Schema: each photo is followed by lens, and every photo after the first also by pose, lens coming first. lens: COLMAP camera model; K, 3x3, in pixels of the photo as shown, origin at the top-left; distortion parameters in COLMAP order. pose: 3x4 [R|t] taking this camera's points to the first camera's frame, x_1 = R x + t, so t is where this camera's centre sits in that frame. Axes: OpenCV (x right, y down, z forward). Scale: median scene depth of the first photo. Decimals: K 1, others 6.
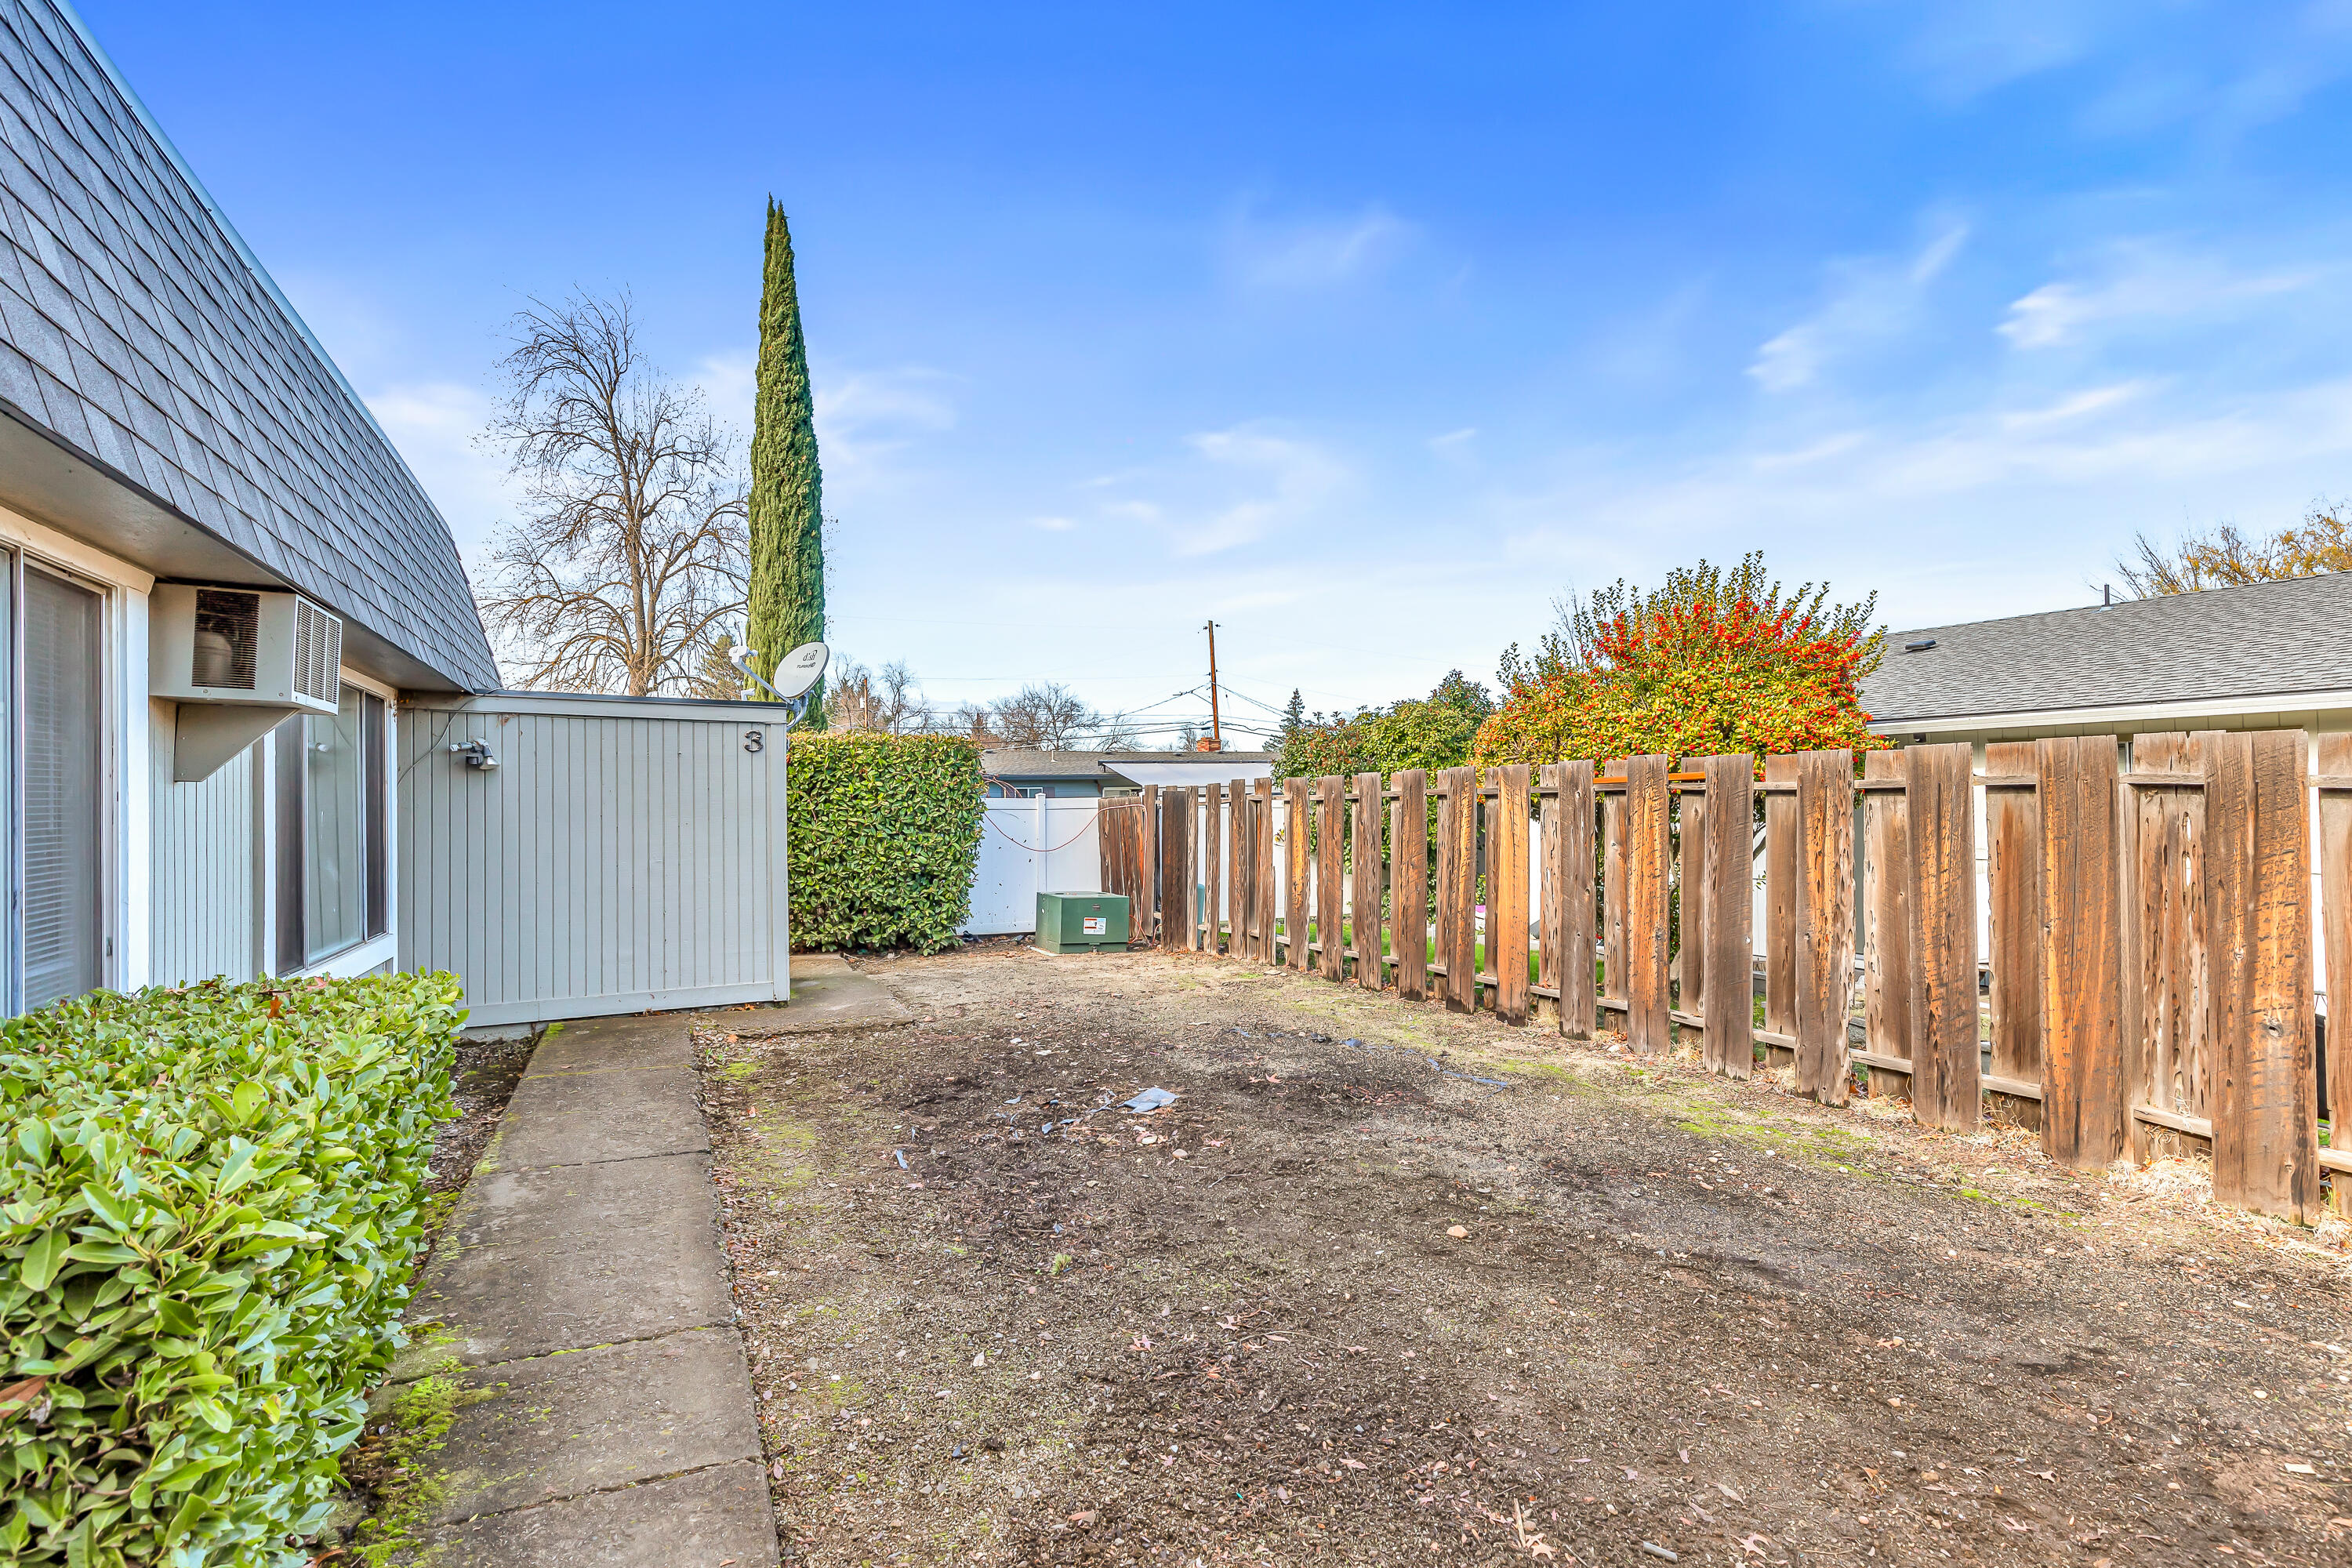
lens RADIAL K [[1073.2, 0, 1175.8], [0, 1073.2, 793.5], [0, 0, 1]] dist [-0.003138, -0.000537]
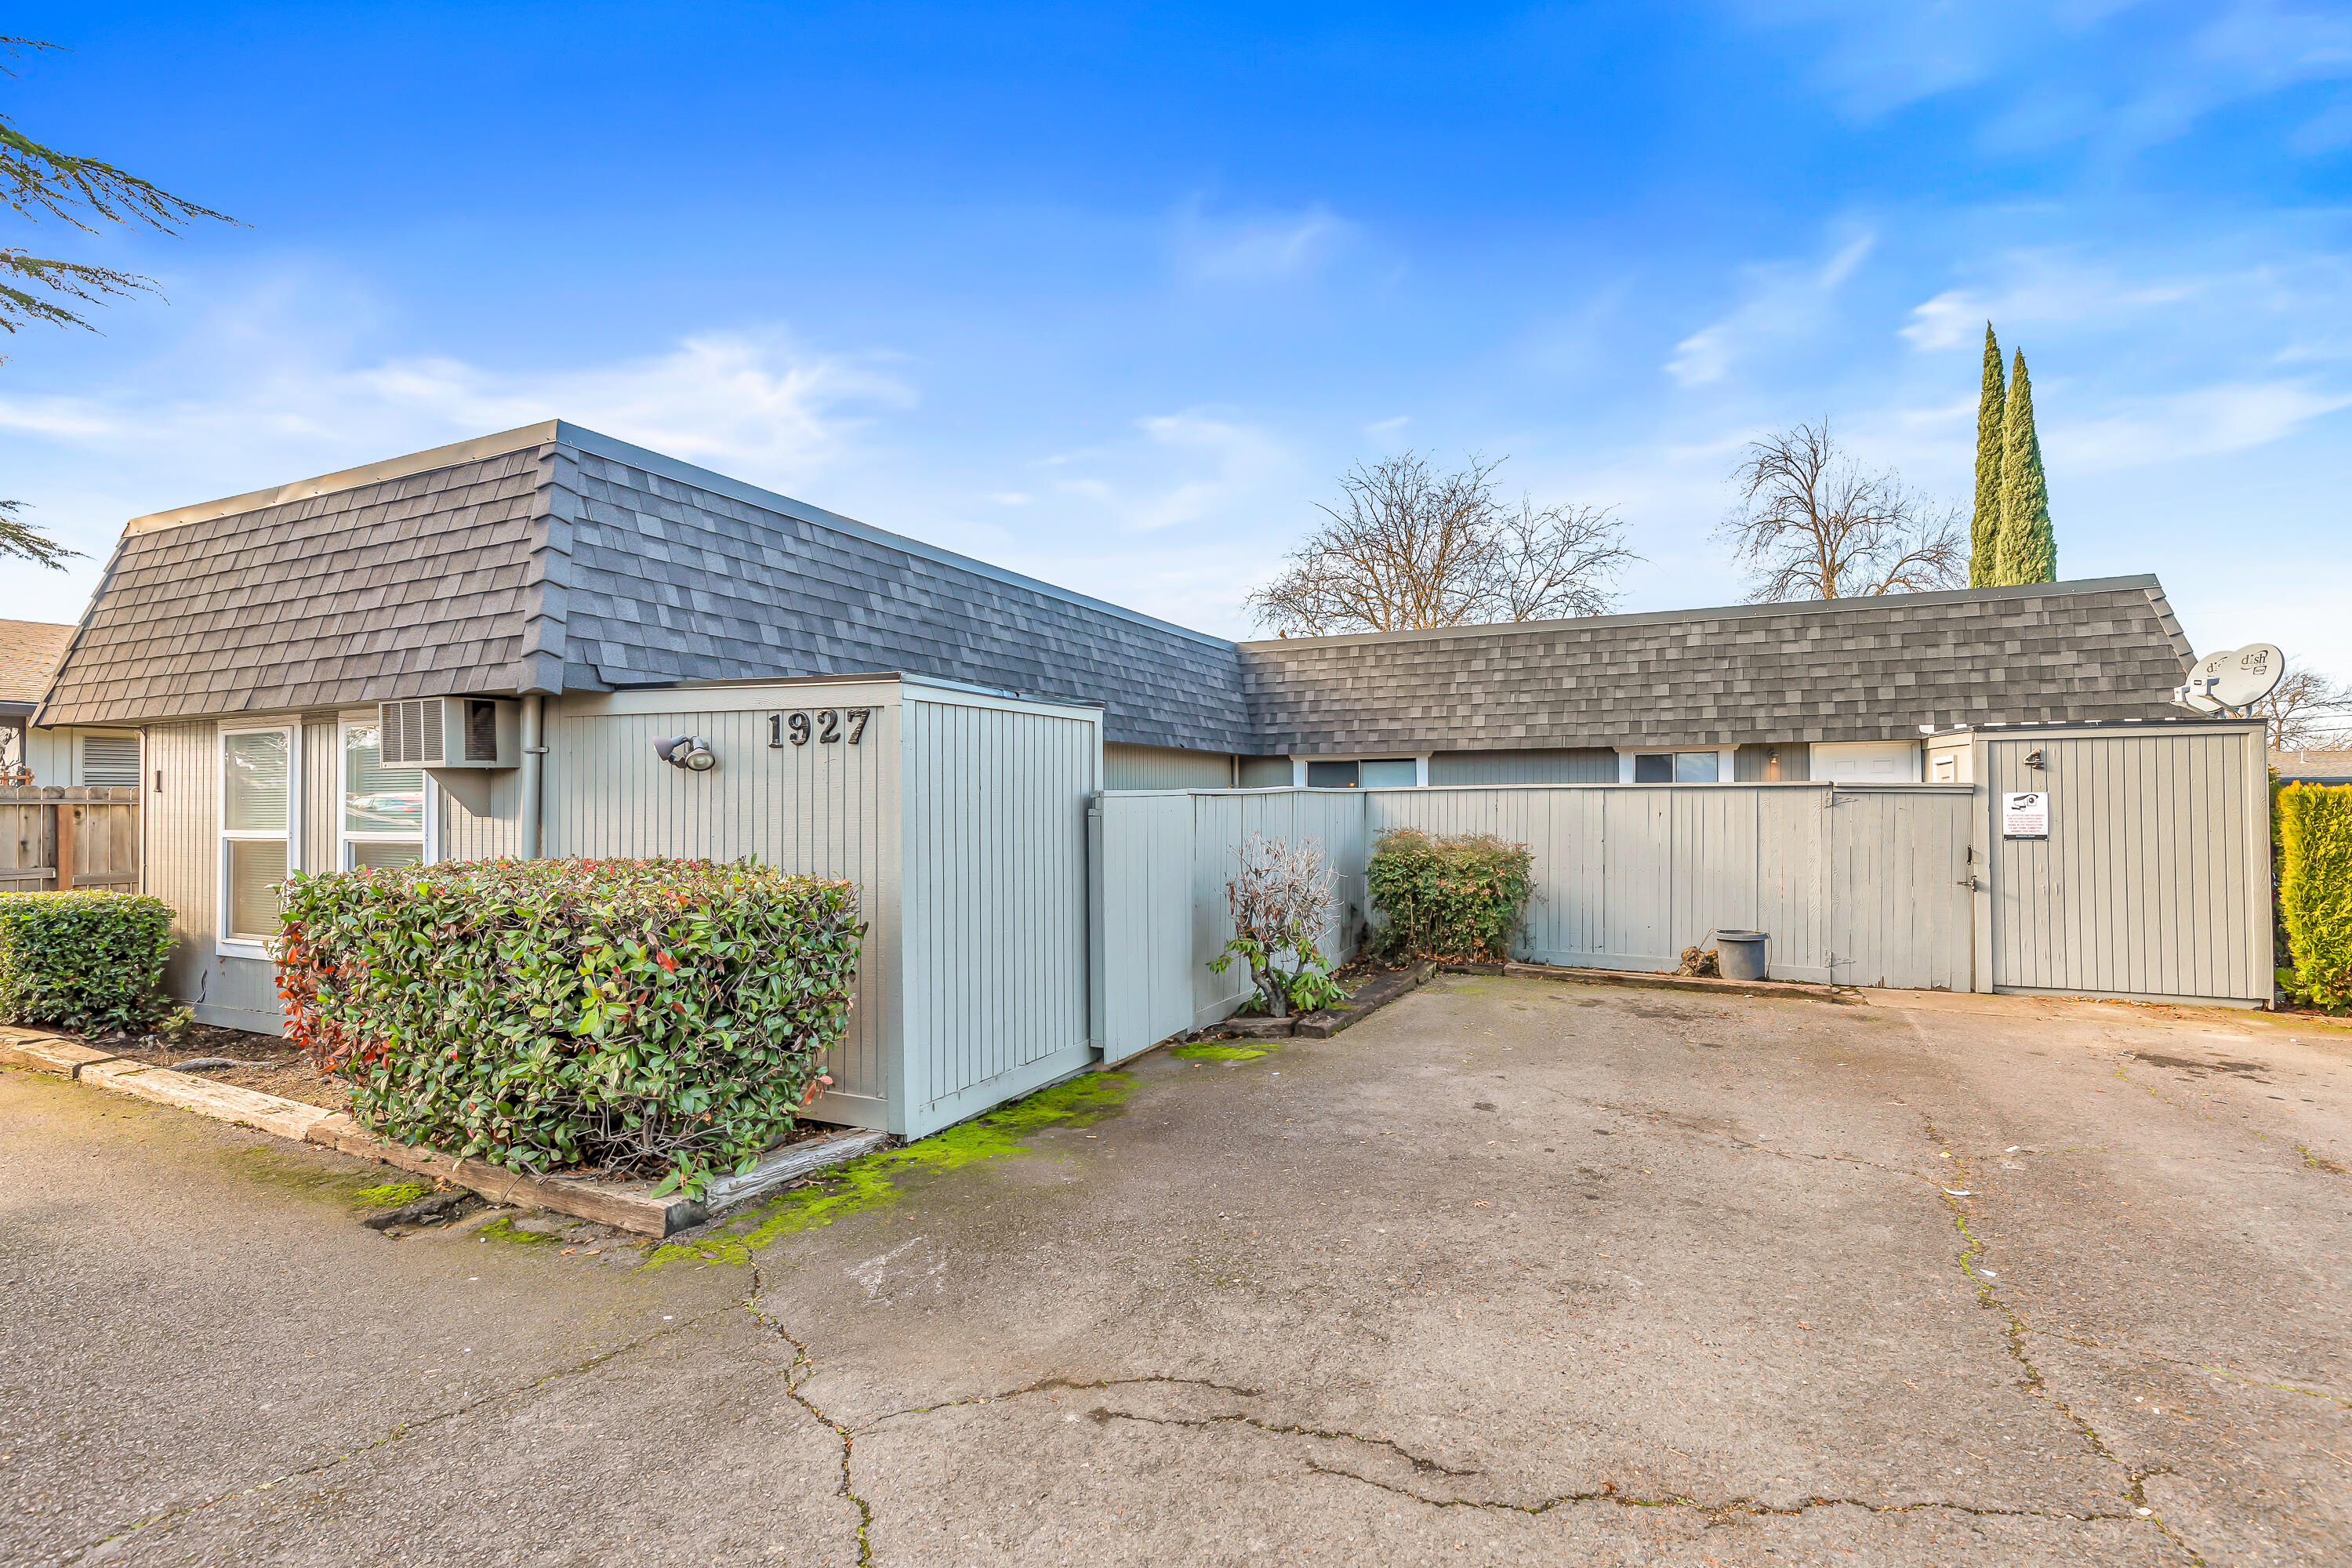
lens RADIAL K [[1073.2, 0, 1177.1], [0, 1073.2, 786.6], [0, 0, 1]] dist [-0.003138, -0.000537]
pose [[0.620792, -0.000461, -0.783975, 0.013198], [-0.000585, 0.999999, -0.001051, -0.006817], [0.783975, 0.001111, 0.620792, -0.409682]]
